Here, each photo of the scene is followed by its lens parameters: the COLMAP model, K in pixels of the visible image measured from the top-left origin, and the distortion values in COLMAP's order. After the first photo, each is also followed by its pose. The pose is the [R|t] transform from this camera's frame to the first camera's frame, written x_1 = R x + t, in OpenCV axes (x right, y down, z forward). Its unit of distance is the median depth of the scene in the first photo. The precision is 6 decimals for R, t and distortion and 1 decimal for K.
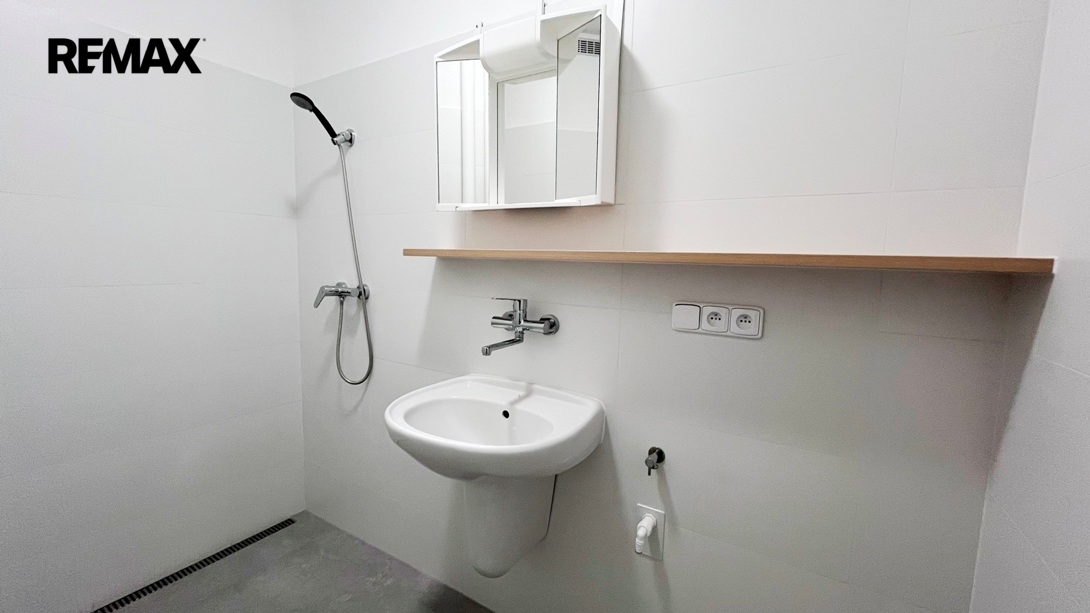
lens RADIAL K [[440.9, 0, 545.0], [0, 440.9, 306.5], [0, 0, 1]] dist [0.000238, -0.000123]
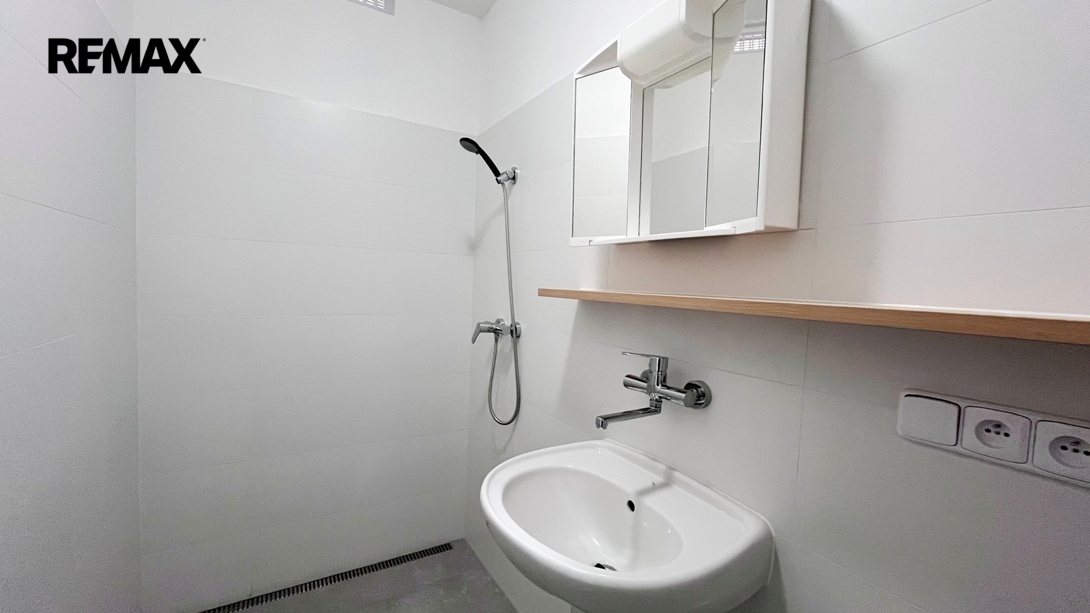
lens RADIAL K [[440.9, 0, 545.0], [0, 440.9, 306.5], [0, 0, 1]] dist [0.000238, -0.000123]
pose [[0.889233, 0.034478, -0.456153, 0.112818], [-0.066101, 0.996375, -0.053548, -0.048796], [0.452653, 0.077769, 0.888289, 0.215904]]
